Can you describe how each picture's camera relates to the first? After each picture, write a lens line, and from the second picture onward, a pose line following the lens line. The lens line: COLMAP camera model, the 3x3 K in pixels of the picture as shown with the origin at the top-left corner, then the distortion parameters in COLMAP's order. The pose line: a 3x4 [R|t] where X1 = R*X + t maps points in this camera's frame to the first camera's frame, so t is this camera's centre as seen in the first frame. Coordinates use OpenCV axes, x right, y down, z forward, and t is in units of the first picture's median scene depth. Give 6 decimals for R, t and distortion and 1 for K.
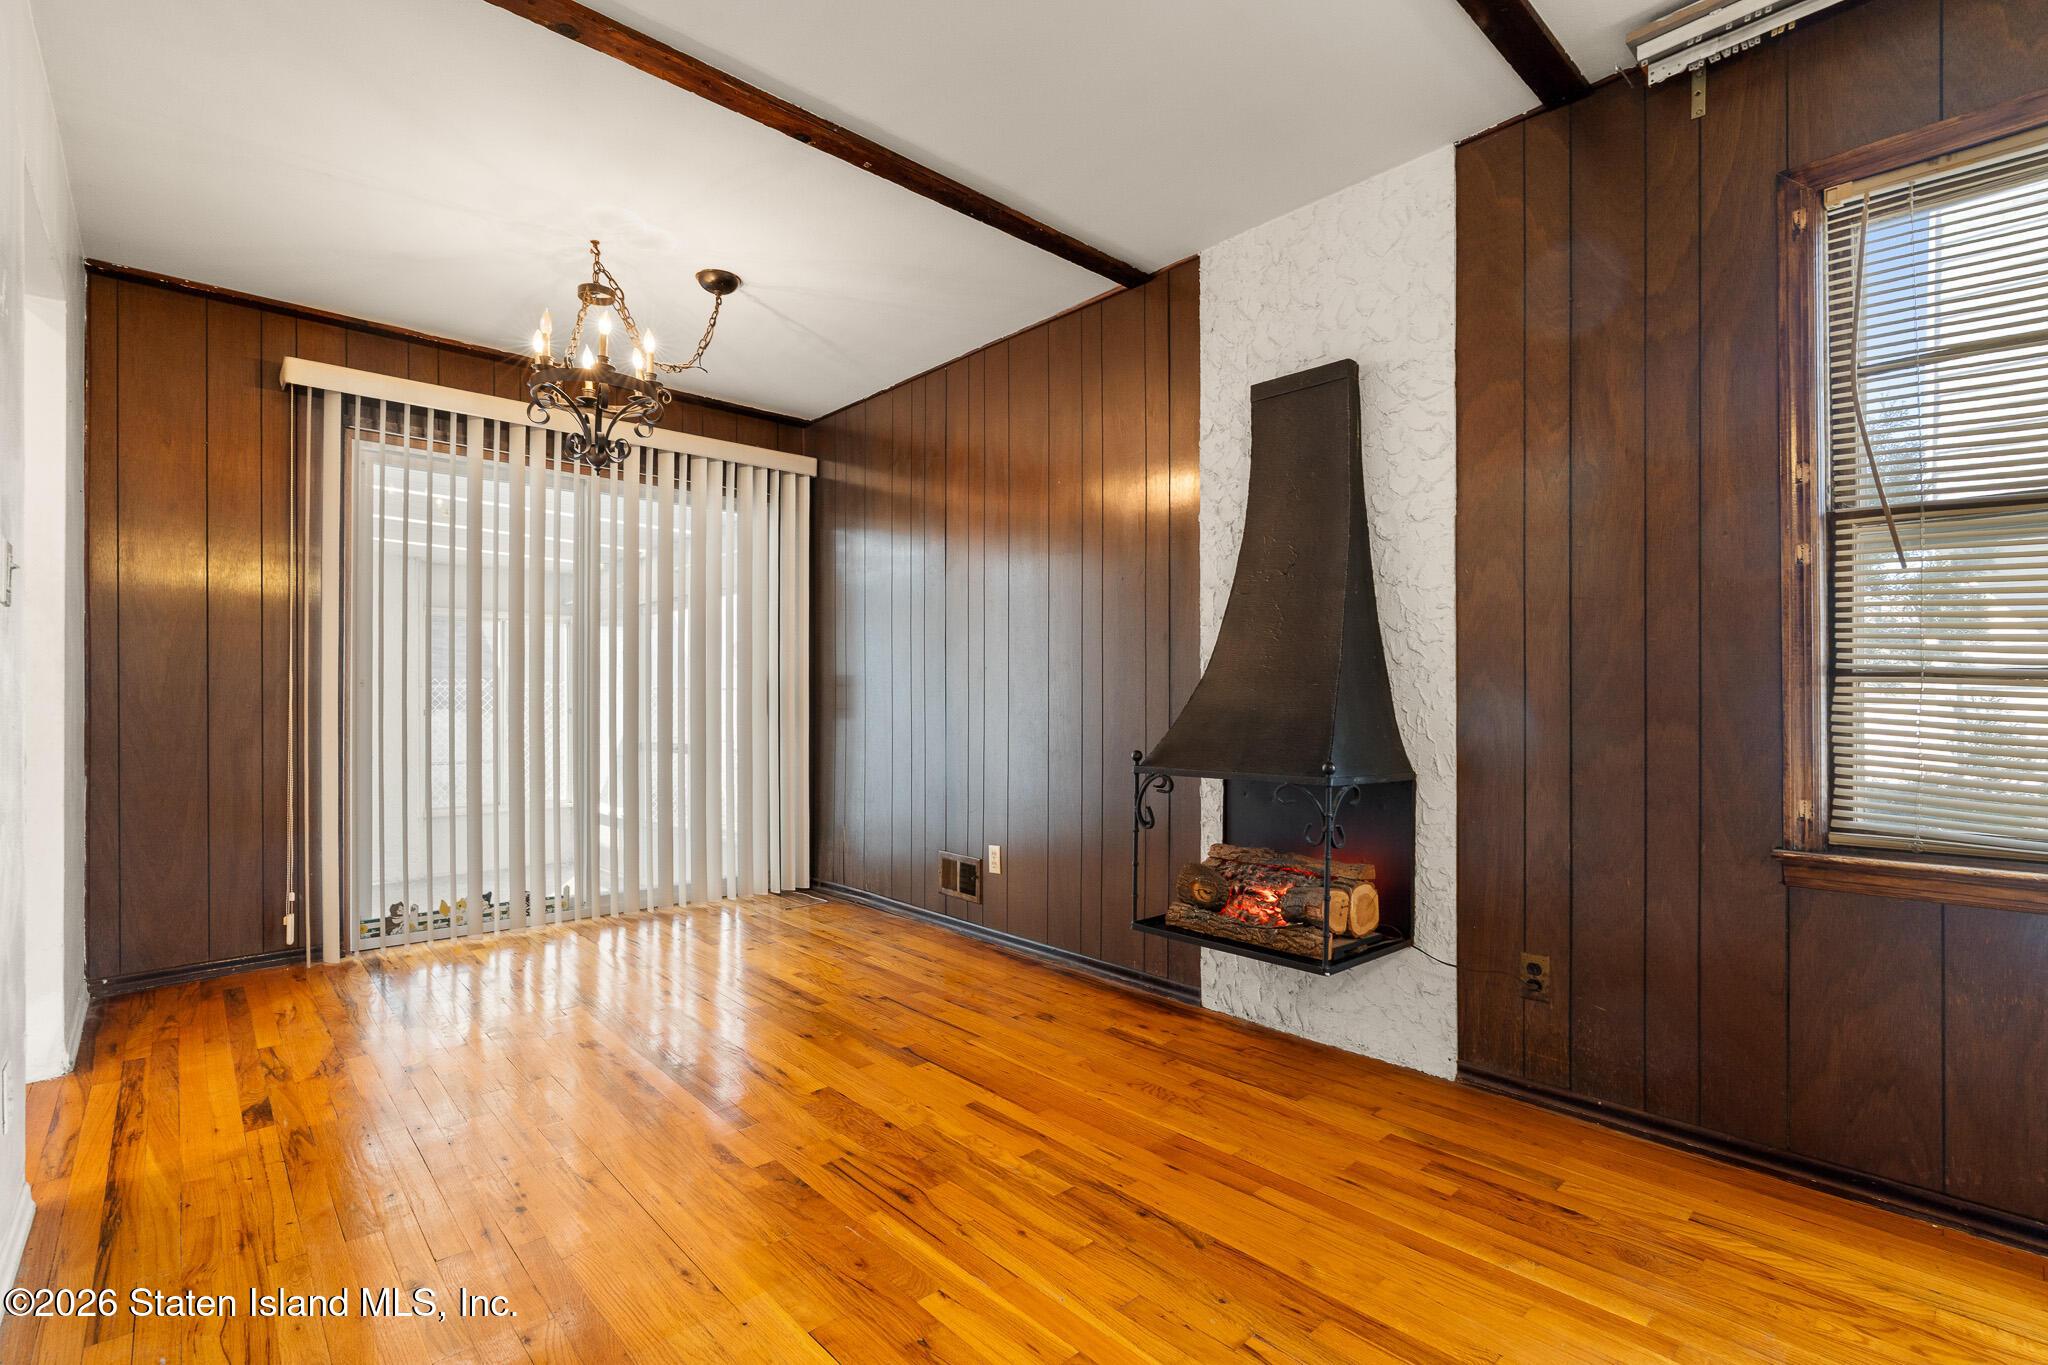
lens RADIAL K [[936.8, 0, 1025.4], [0, 936.8, 696.9], [0, 0, 1]] dist [-0.006350, 0.000300]
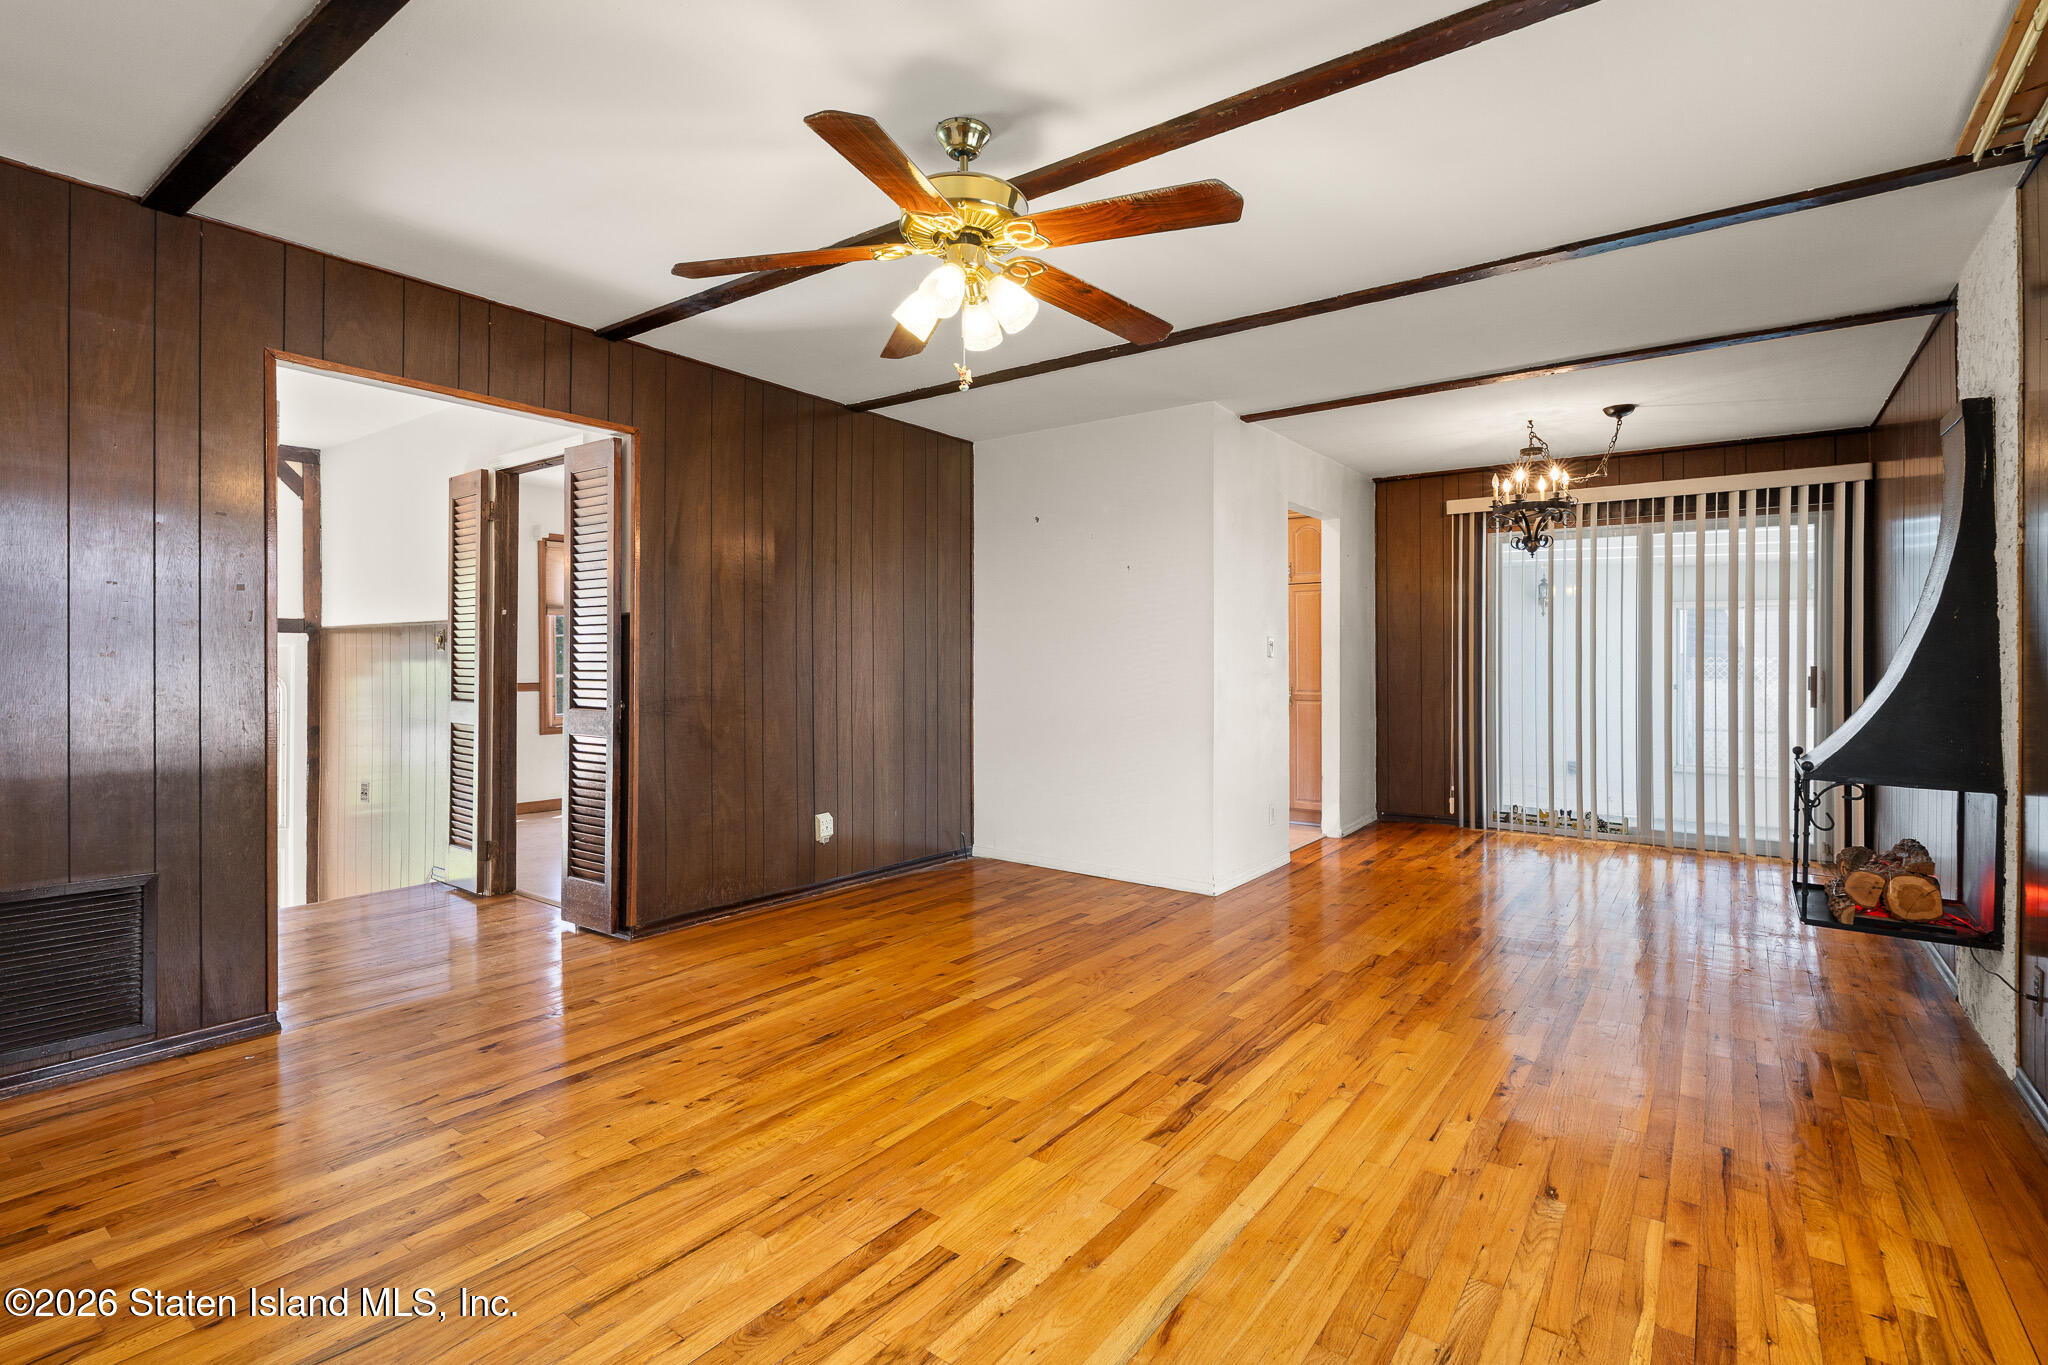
lens RADIAL K [[967.3, 0, 1015.3], [0, 967.3, 659.0], [0, 0, 1]] dist [-0.001425, 0.000165]
pose [[0.189305, 0.002447, -0.981915, 1.048033], [-0.000777, 0.999997, 0.002343, -0.052899], [0.981918, 0.000320, 0.189307, -0.244647]]
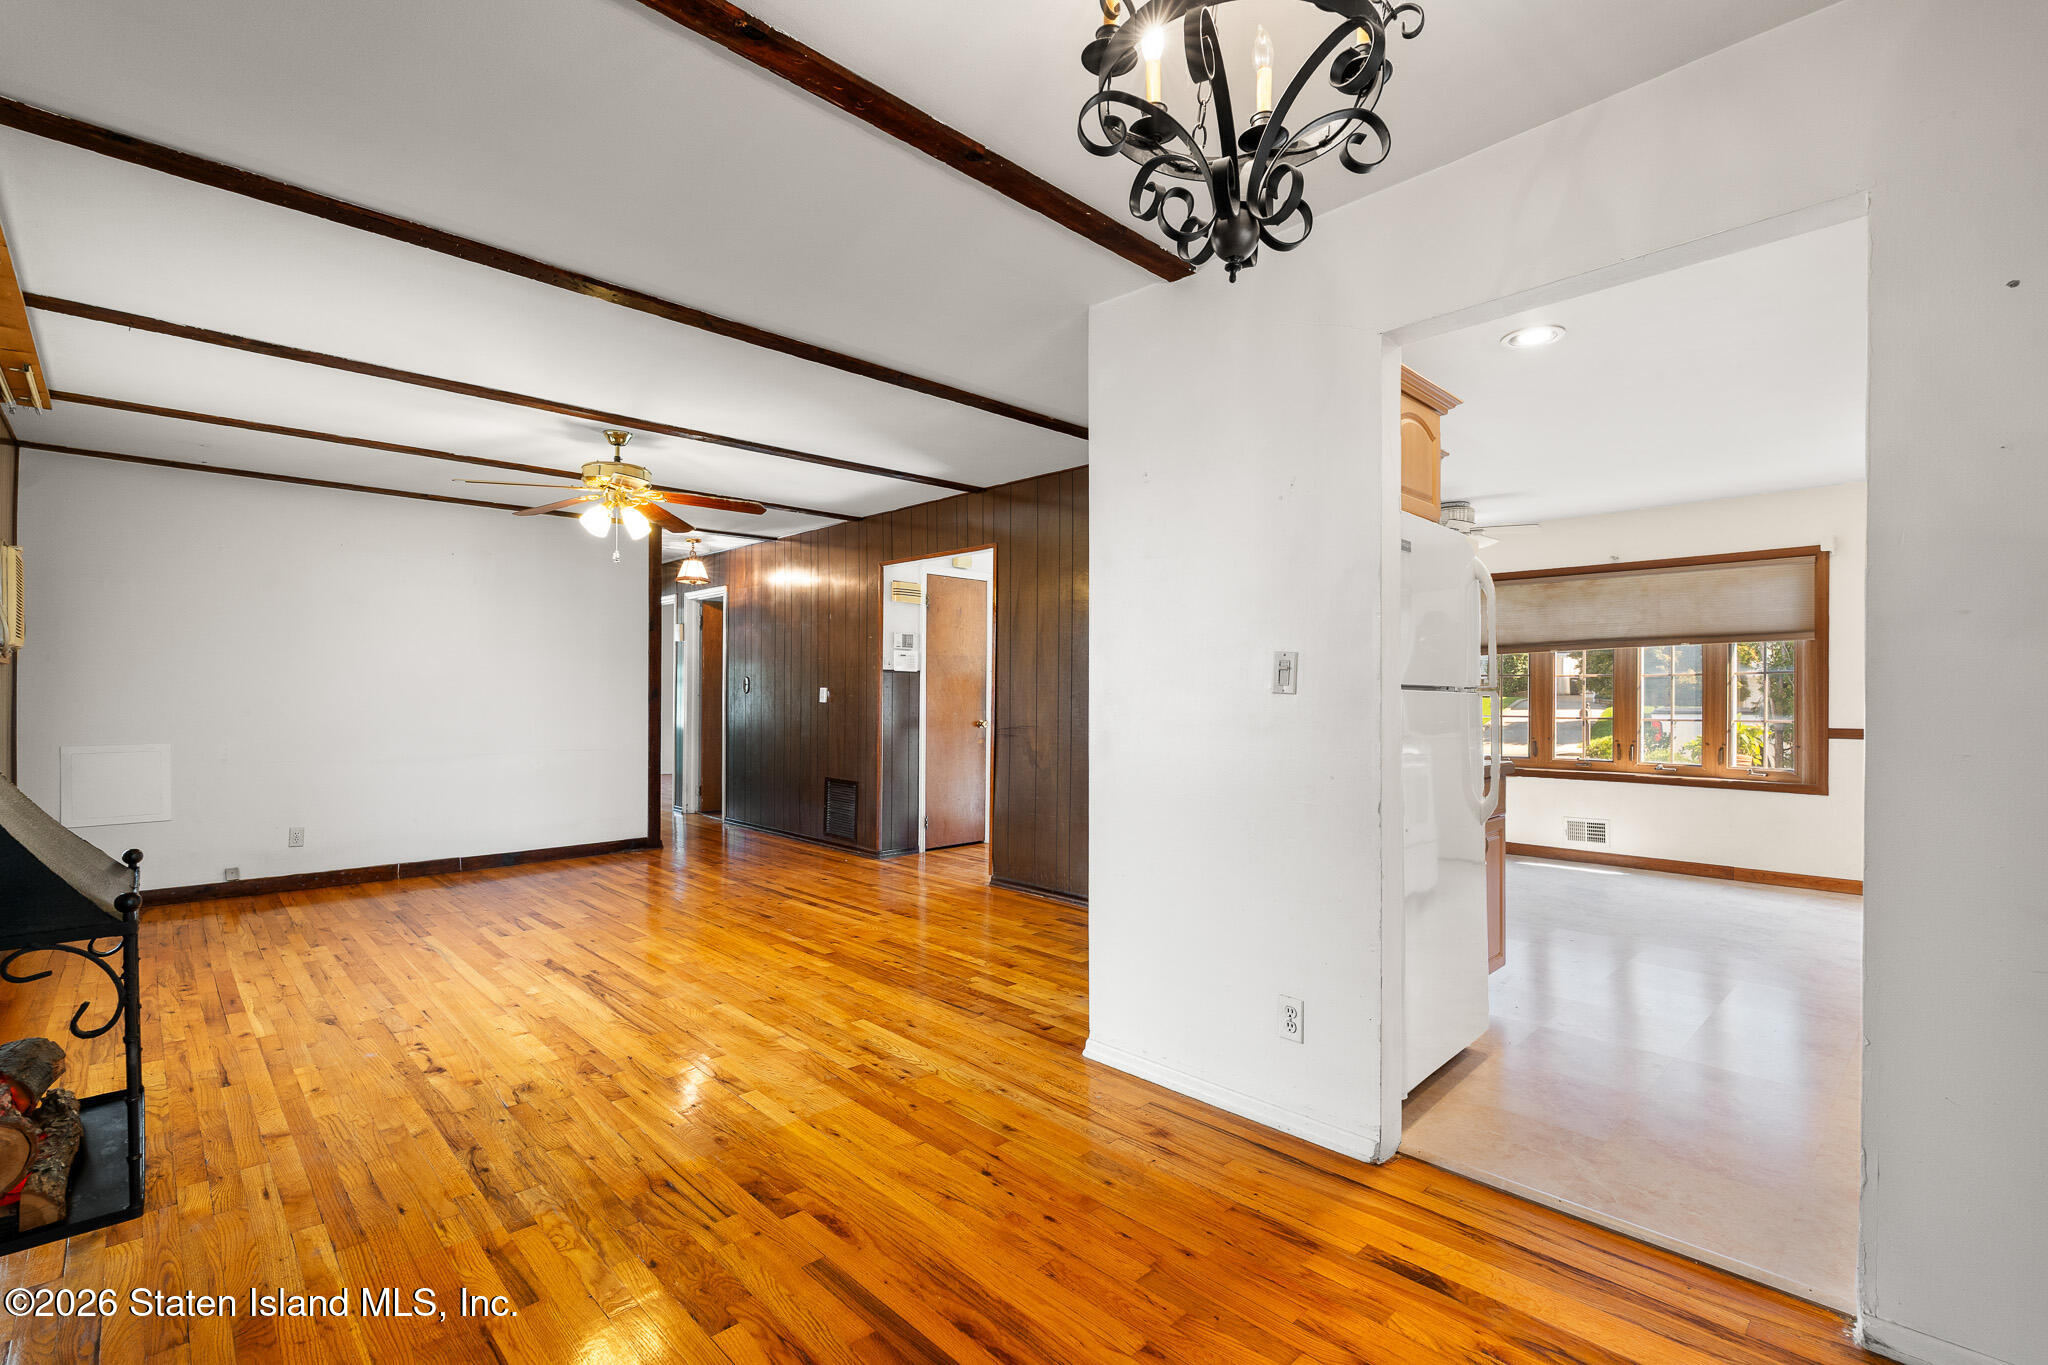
lens RADIAL K [[923.8, 0, 1031.3], [0, 923.8, 689.2], [0, 0, 1]] dist [-0.008134, -0.000213]
pose [[-0.999479, -0.000469, -0.032267, -0.343476], [-0.000176, 0.999959, -0.009088, -0.050074], [0.032270, -0.009078, -0.999438, 1.368577]]
